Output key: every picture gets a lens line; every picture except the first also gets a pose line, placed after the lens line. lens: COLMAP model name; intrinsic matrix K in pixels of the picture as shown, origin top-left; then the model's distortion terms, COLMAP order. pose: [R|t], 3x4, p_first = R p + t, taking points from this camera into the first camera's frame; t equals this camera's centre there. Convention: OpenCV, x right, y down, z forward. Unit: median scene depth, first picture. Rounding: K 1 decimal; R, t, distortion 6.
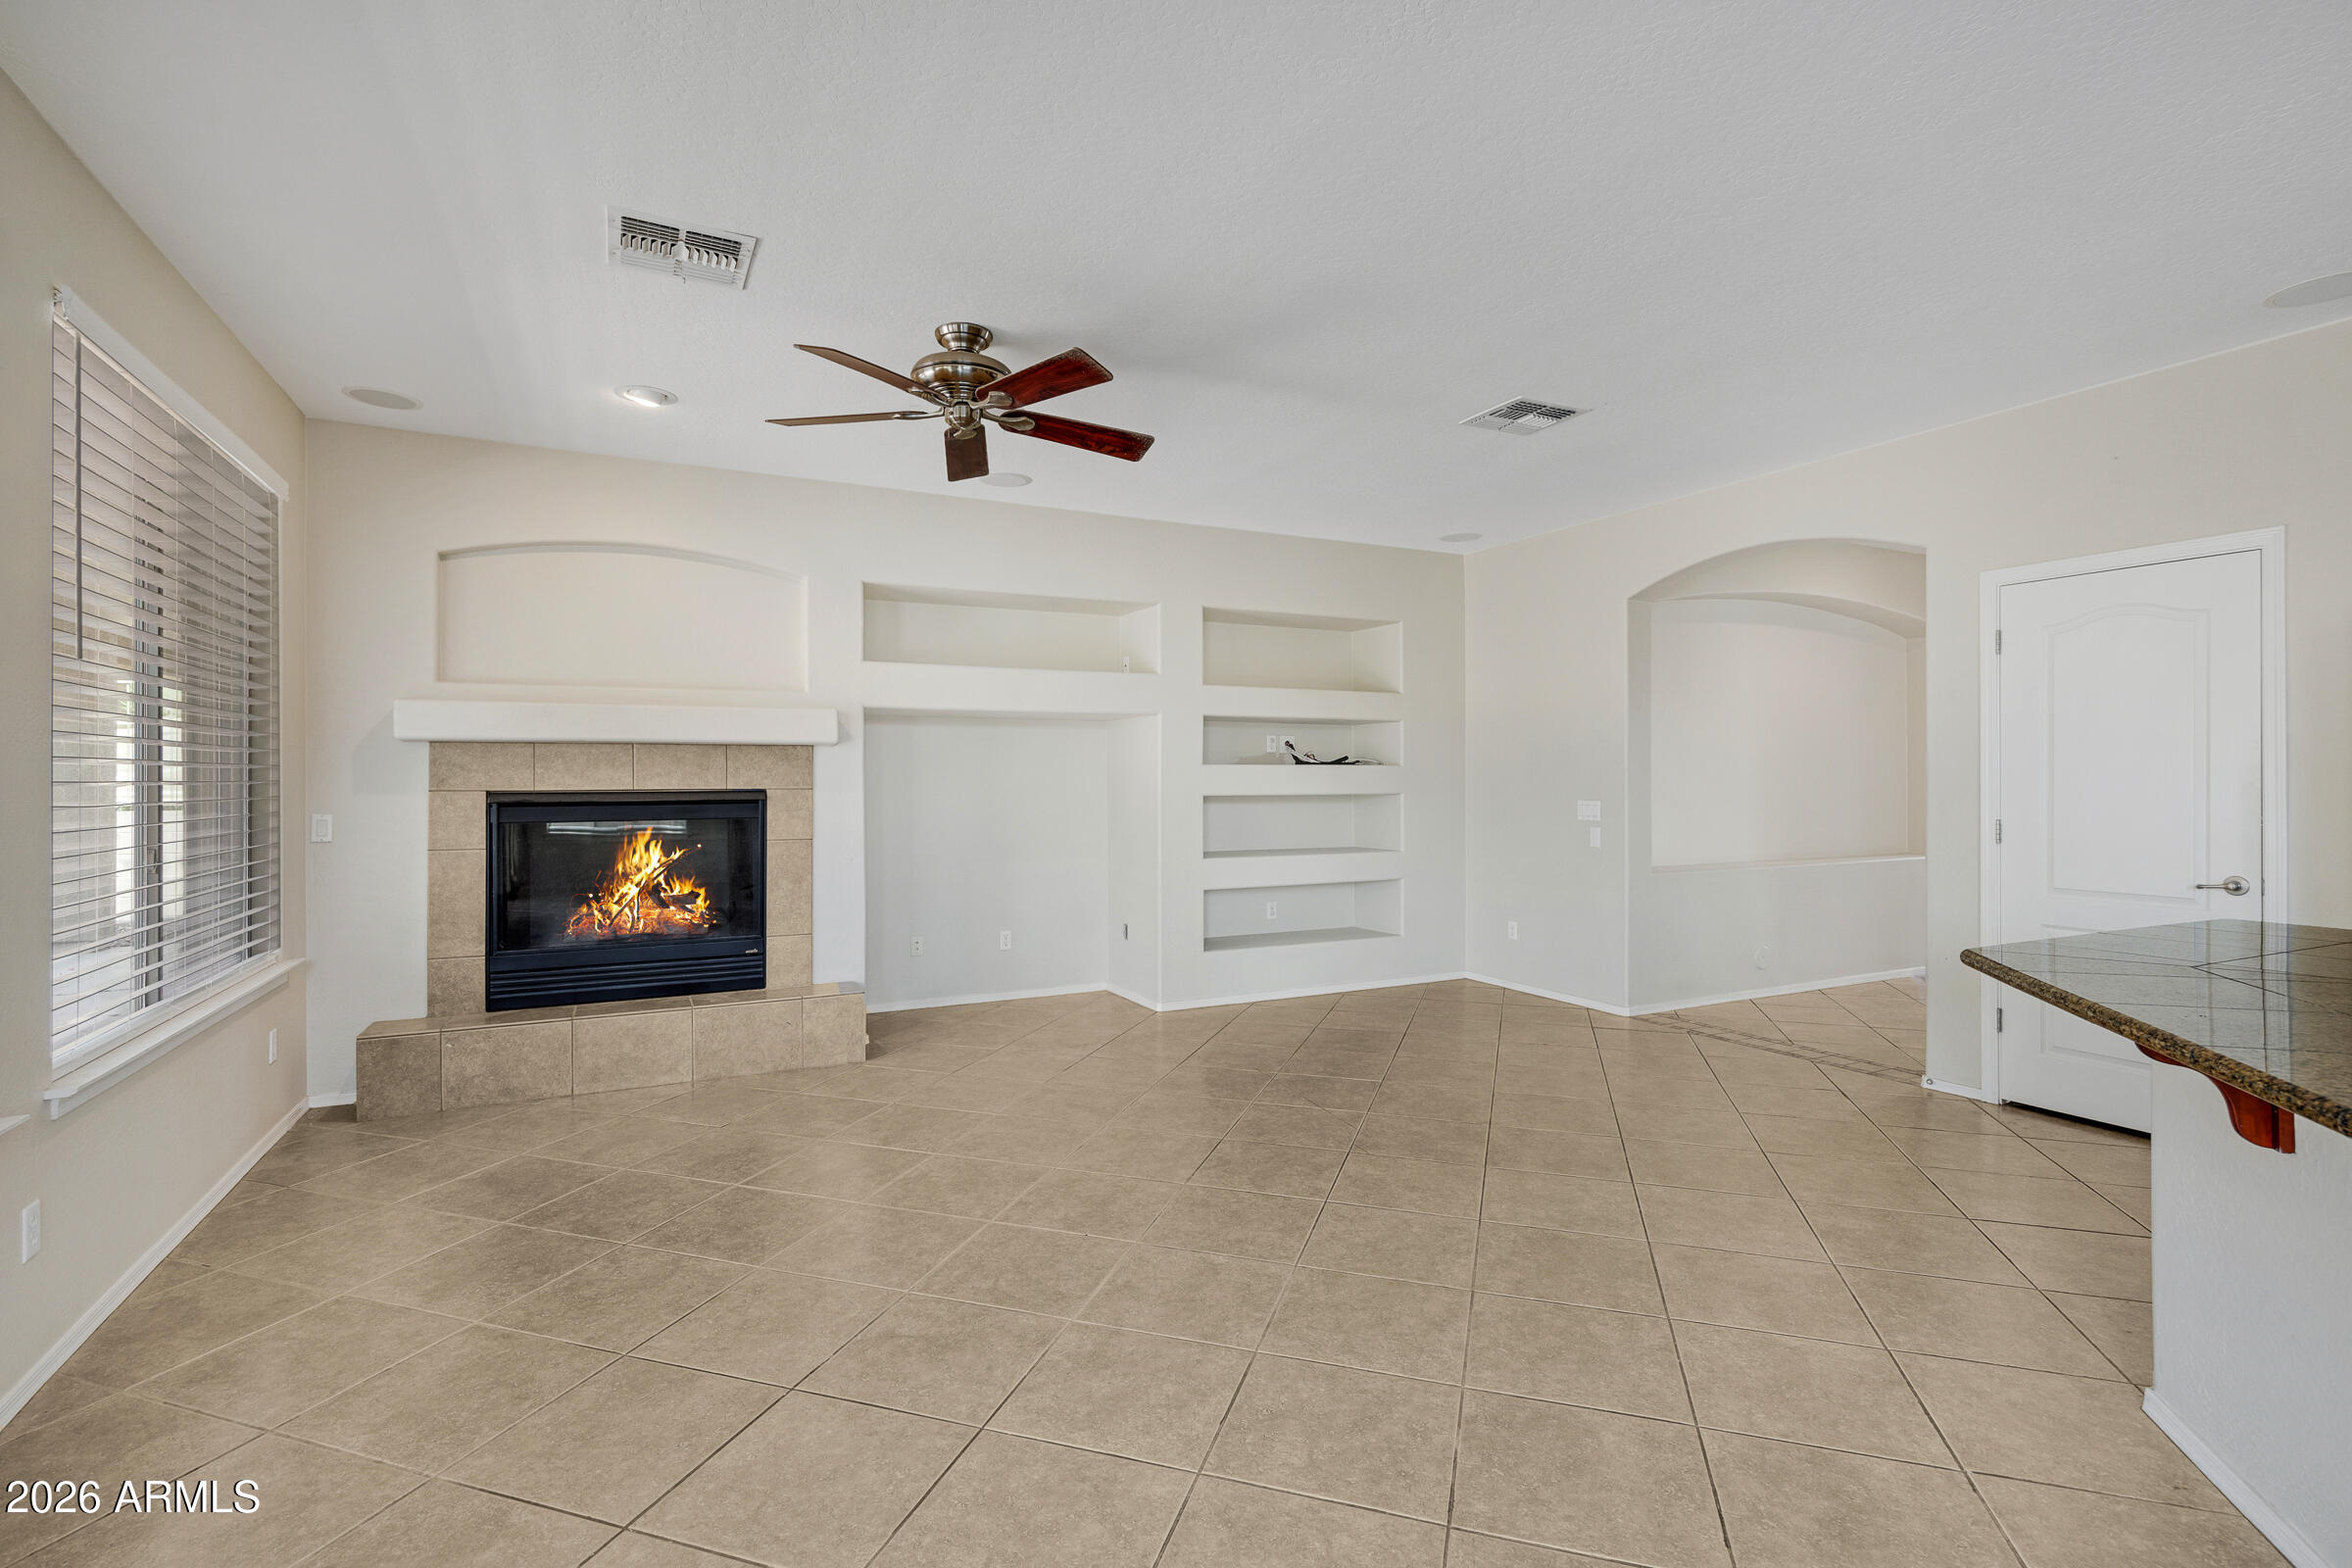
lens RADIAL K [[1075.3, 0, 1176.0], [0, 1075.3, 784.0], [0, 0, 1]] dist [0.009127, 0.000091]
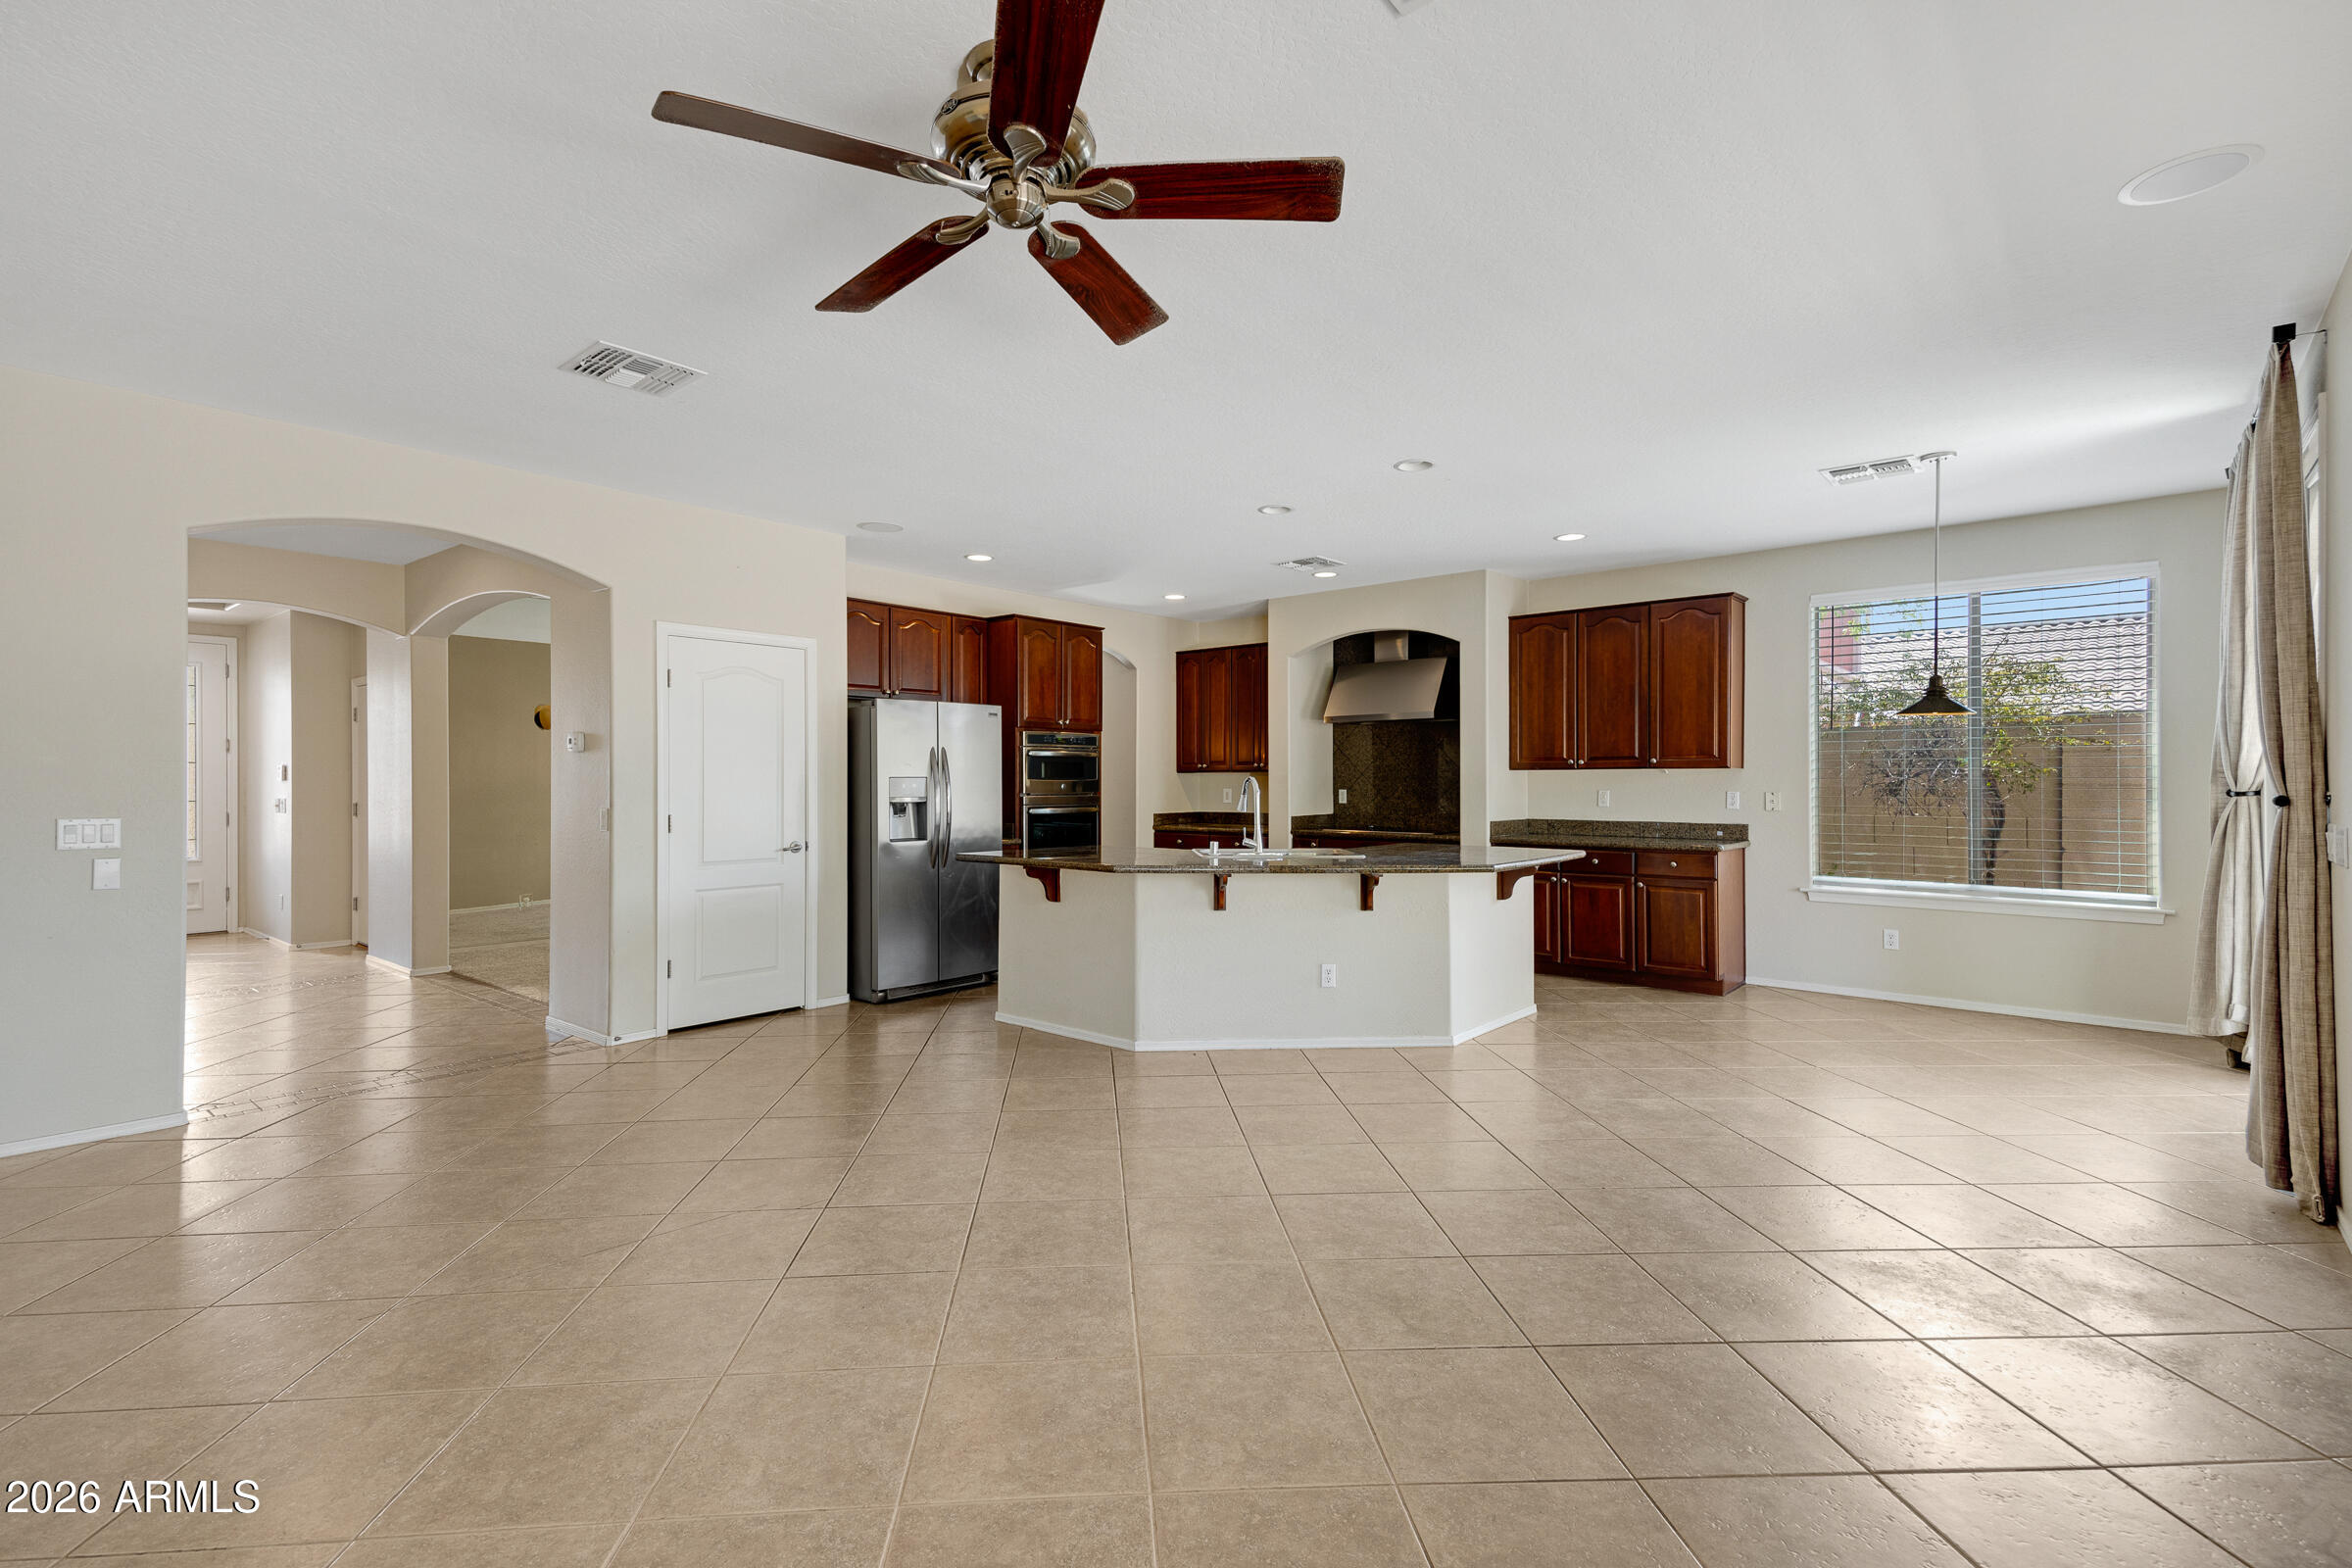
lens RADIAL K [[1066.6, 0, 1140.9], [0, 1066.6, 786.4], [0, 0, 1]] dist [0.038950, -0.000027]
pose [[-0.360775, -0.000360, 0.932653, -0.572694], [0.007147, 0.999969, 0.003151, -0.001121], [-0.932626, 0.007803, -0.360761, 0.821474]]
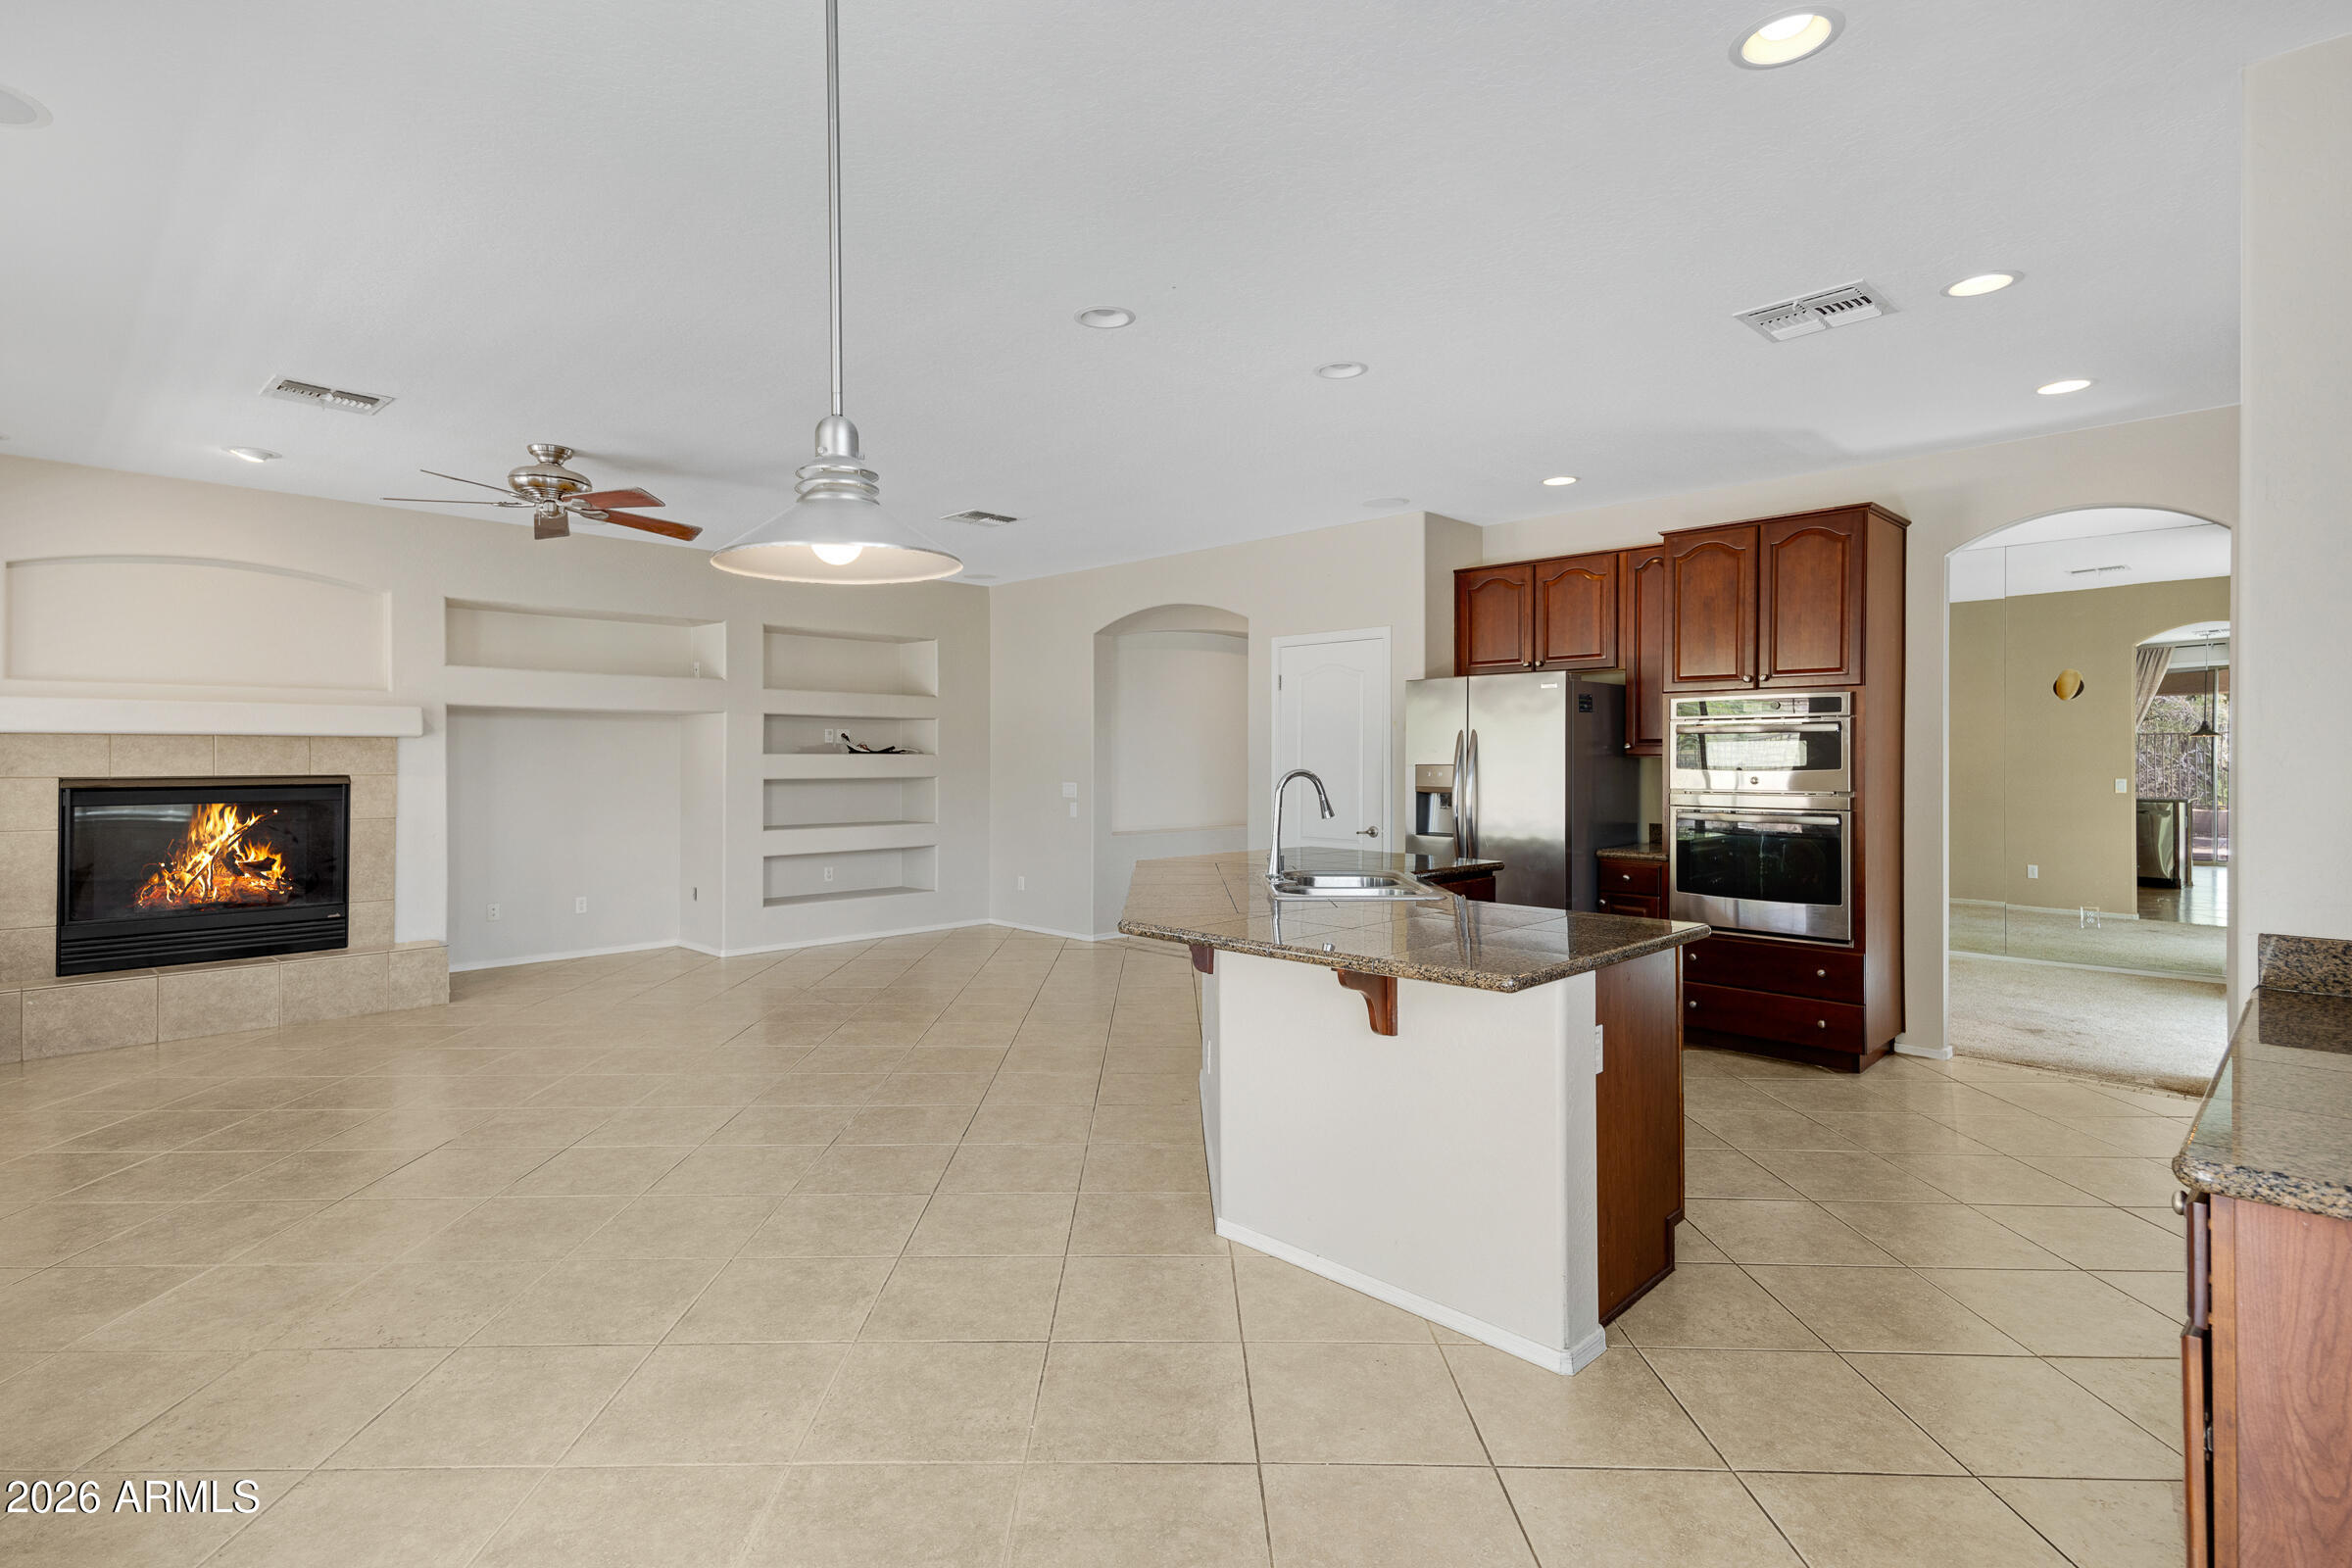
lens RADIAL K [[1146.0, 0, 1161.6], [0, 1146.0, 760.3], [0, 0, 1]] dist [0.031307, -0.001181]
pose [[0.951725, 0.003604, 0.306930, 0.068428], [-0.002924, 0.999992, -0.002675, -0.010847], [-0.306937, 0.001648, 0.951728, -0.474423]]
